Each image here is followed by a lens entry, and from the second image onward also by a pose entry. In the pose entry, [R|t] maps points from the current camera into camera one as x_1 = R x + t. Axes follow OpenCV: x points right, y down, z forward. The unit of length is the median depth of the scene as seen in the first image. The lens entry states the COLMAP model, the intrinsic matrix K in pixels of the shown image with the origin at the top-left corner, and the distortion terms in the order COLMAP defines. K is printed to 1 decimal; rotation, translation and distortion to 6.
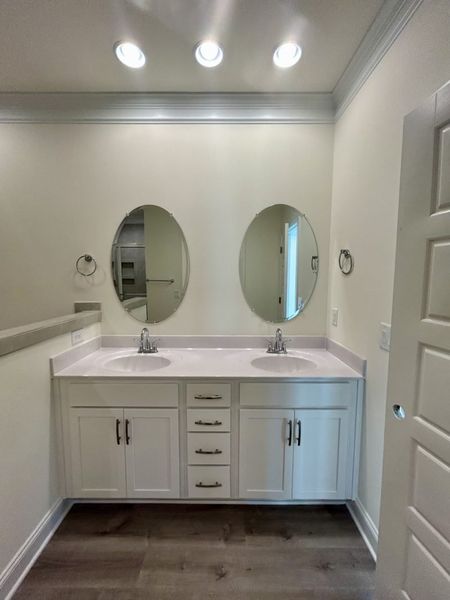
lens RADIAL K [[241.1, 0, 227.4], [0, 241.1, 301.1], [0, 0, 1]] dist [-0.001629, 0.000837]
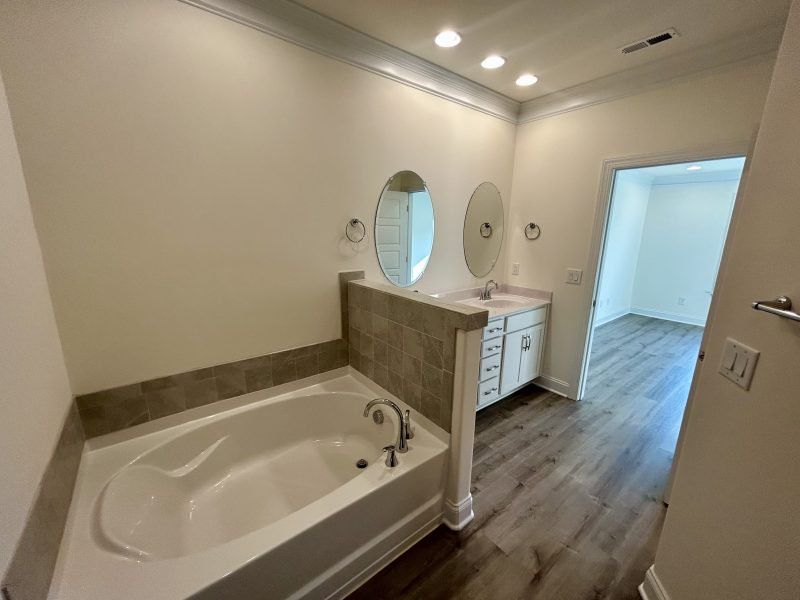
lens RADIAL K [[321.4, 0, 395.1], [0, 321.4, 303.4], [0, 0, 1]] dist [-0.001629, 0.000837]
pose [[0.787681, -0.130449, 0.602115, -1.382865], [0.046872, 0.987182, 0.152558, -0.061768], [-0.614298, -0.091945, 0.783699, -0.086734]]
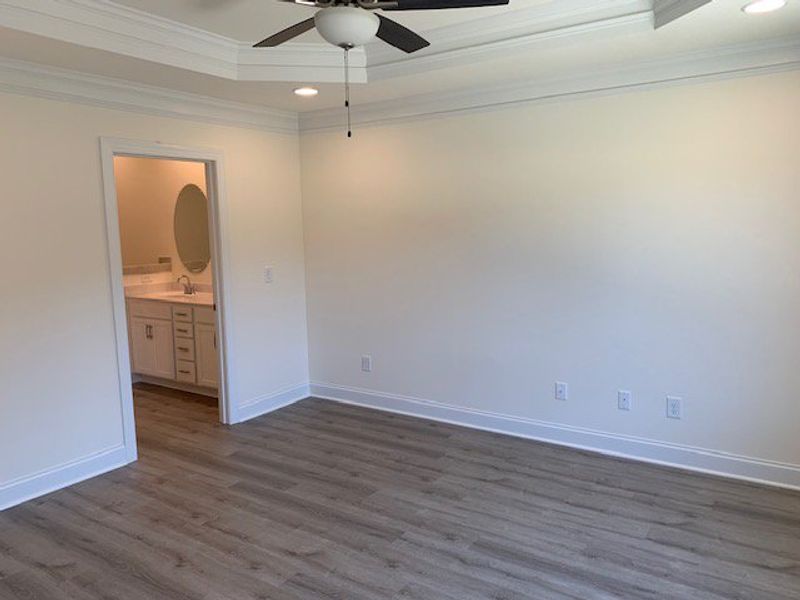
lens RADIAL K [[598.1, 0, 400.6], [0, 598.1, 297.3], [0, 0, 1]] dist [0.037740, -0.041373]
pose [[0.838910, 0.053818, -0.541603, 2.779662], [-0.036783, 0.998430, 0.042237, 0.050292], [0.543026, -0.015511, 0.839572, -1.323749]]
